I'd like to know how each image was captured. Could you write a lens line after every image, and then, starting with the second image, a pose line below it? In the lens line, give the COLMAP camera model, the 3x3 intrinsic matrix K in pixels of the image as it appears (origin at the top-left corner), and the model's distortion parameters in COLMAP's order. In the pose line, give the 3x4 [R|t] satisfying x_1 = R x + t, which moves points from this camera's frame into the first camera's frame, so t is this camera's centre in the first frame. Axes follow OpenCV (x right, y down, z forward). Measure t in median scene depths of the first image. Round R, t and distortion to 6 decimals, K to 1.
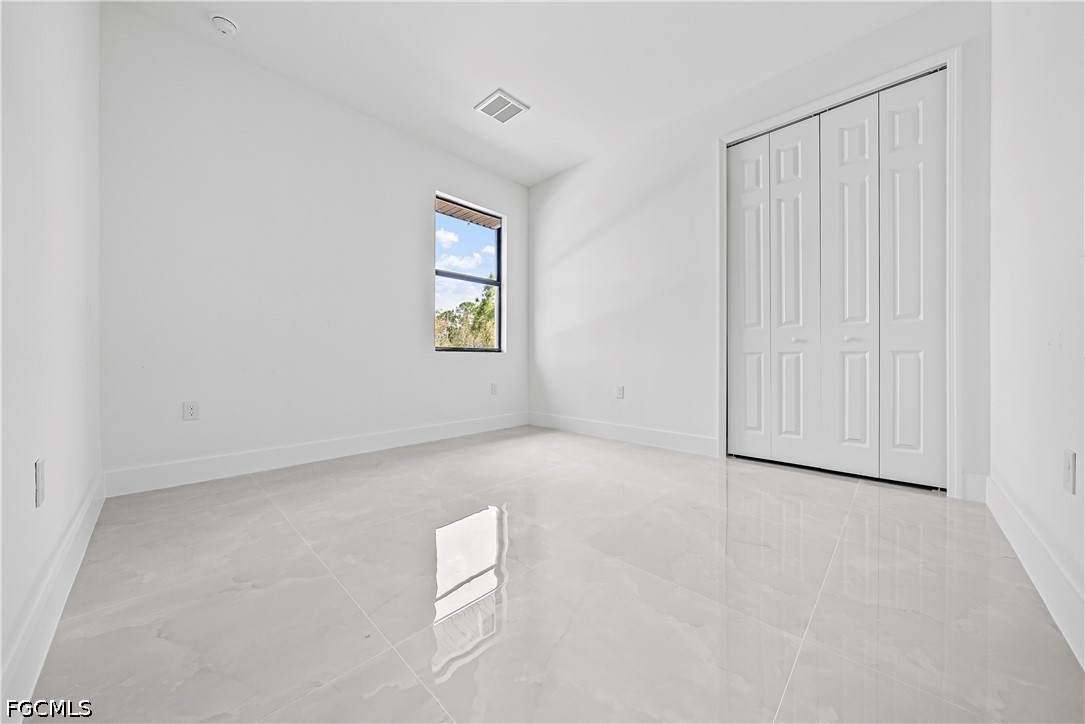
lens RADIAL K [[378.1, 0, 542.5], [0, 378.1, 362.0], [0, 0, 1]] dist [-0.000353, -0.000218]
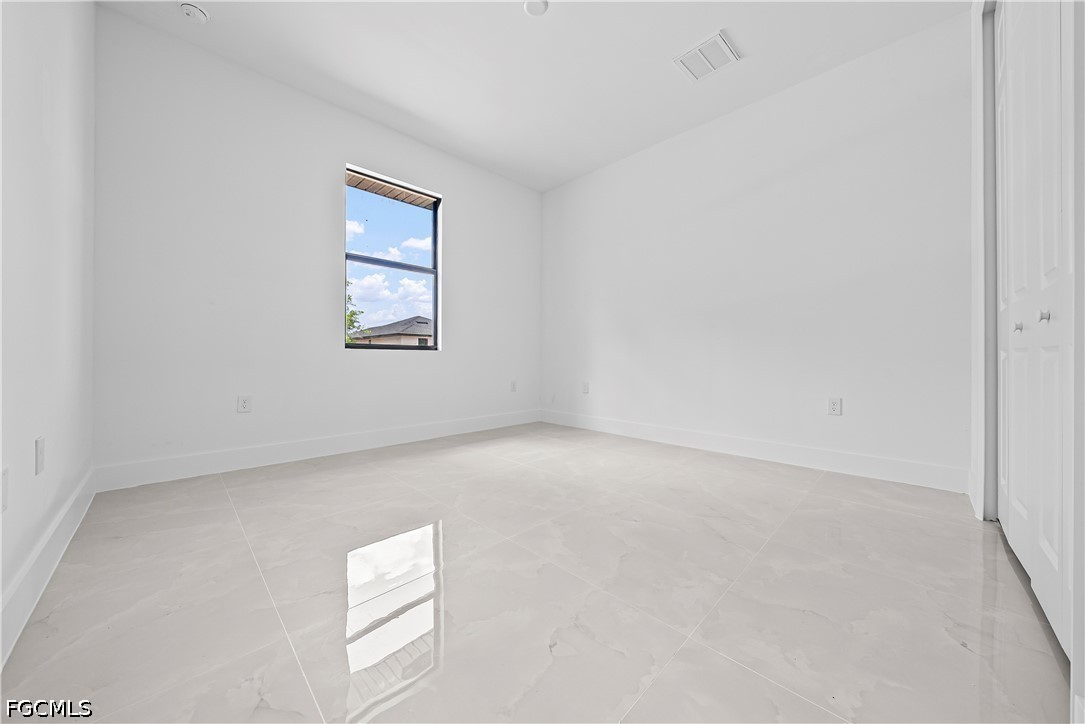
lens RADIAL K [[365.6, 0, 542.0], [0, 365.6, 358.9], [0, 0, 1]] dist [-0.000301, 0.000129]
pose [[0.999798, 0.007596, -0.018597, 0.150025], [-0.007720, 0.999949, -0.006564, -0.001703], [0.018546, 0.006706, 0.999806, 0.155594]]
